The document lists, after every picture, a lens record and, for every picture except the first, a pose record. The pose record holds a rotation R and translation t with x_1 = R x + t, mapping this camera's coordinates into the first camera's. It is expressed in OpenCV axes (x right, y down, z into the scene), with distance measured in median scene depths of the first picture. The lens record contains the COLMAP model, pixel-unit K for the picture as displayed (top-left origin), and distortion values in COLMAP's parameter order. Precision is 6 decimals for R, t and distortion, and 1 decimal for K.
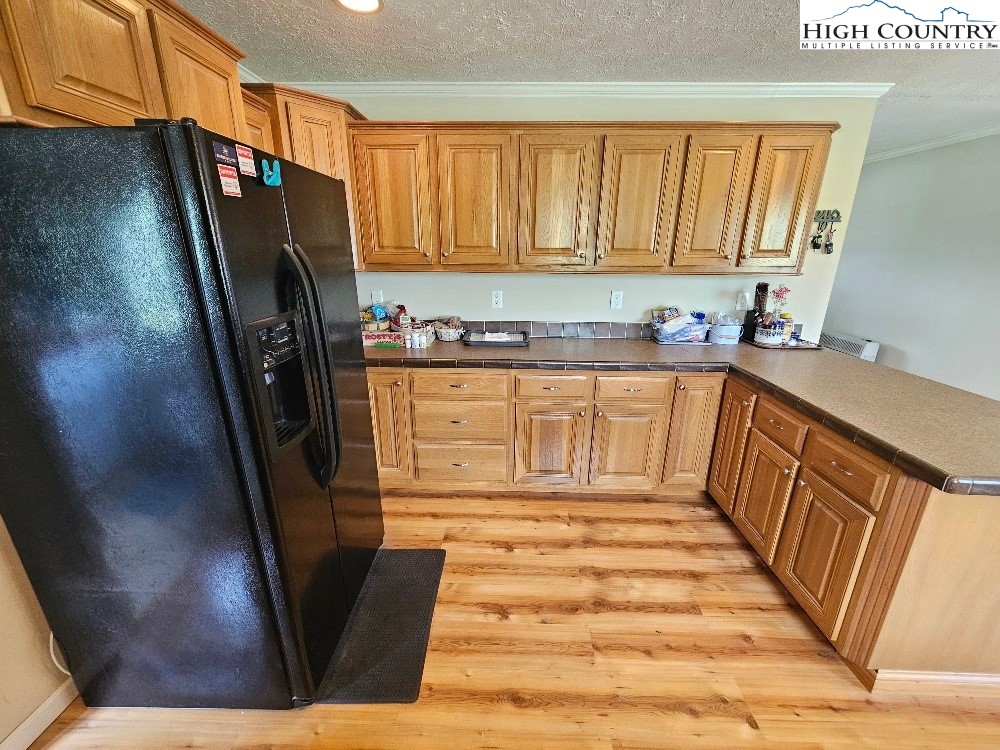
lens RADIAL K [[410.1, 0, 499.2], [0, 410.1, 377.6], [0, 0, 1]] dist [0.000491, 0.001472]
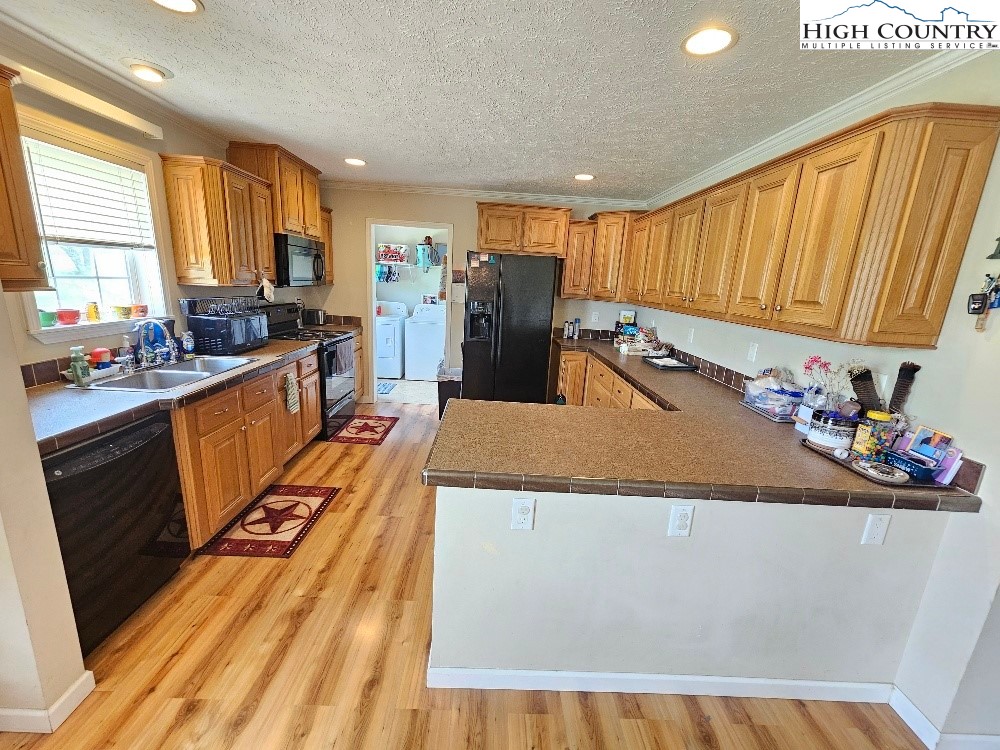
lens RADIAL K [[410.1, 0, 495.0], [0, 410.1, 376.5], [0, 0, 1]] dist [0.000491, 0.001472]
pose [[0.033571, 0.227428, -0.973216, 1.473117], [-0.353838, 0.913400, 0.201244, -0.151164], [0.934704, 0.337605, 0.111136, 0.482194]]
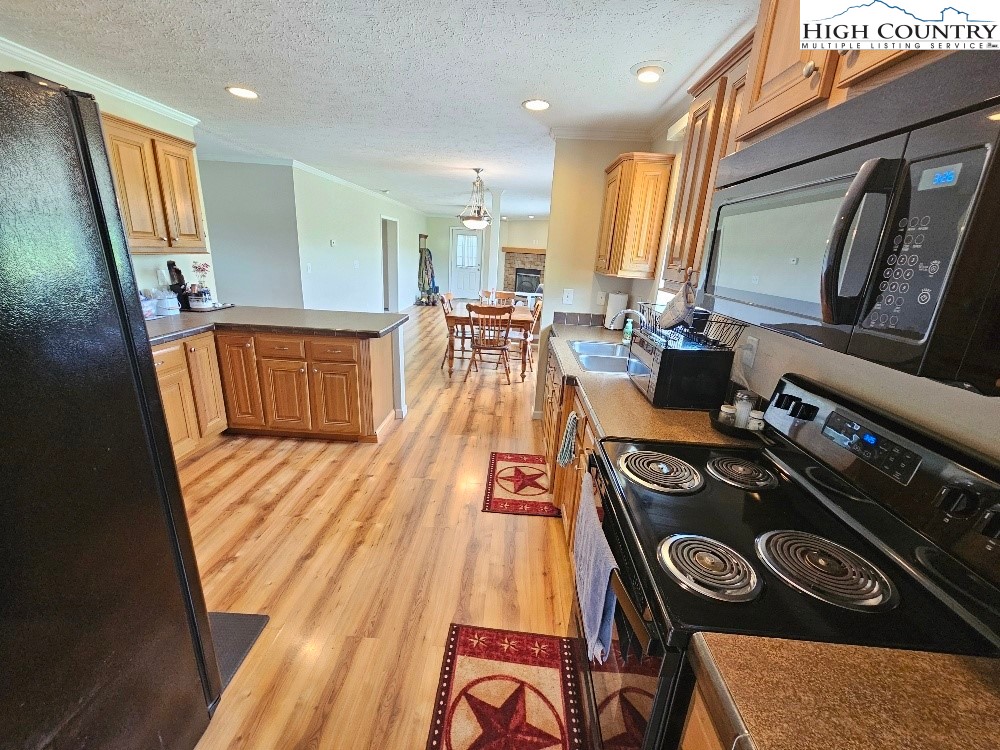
lens RADIAL K [[410.1, 0, 498.2], [0, 410.1, 377.5], [0, 0, 1]] dist [0.000491, 0.001472]
pose [[0.018359, -0.297265, 0.954619, -0.728012], [0.252030, 0.925324, 0.283295, -0.017447], [-0.967545, 0.235391, 0.091908, 0.052712]]
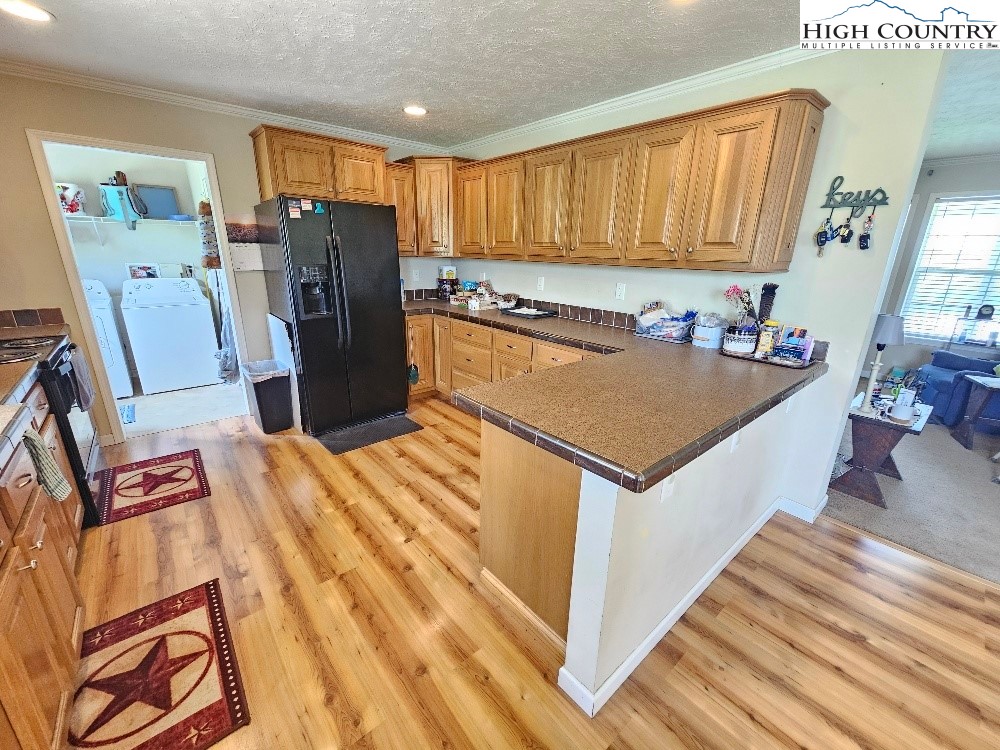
lens RADIAL K [[410.1, 0, 499.1], [0, 410.1, 378.4], [0, 0, 1]] dist [0.000491, 0.001472]
pose [[0.666964, 0.230930, -0.708400, 1.124422], [-0.240542, 0.966584, 0.088624, 0.017867], [0.705194, 0.111291, 0.700225, 0.056430]]
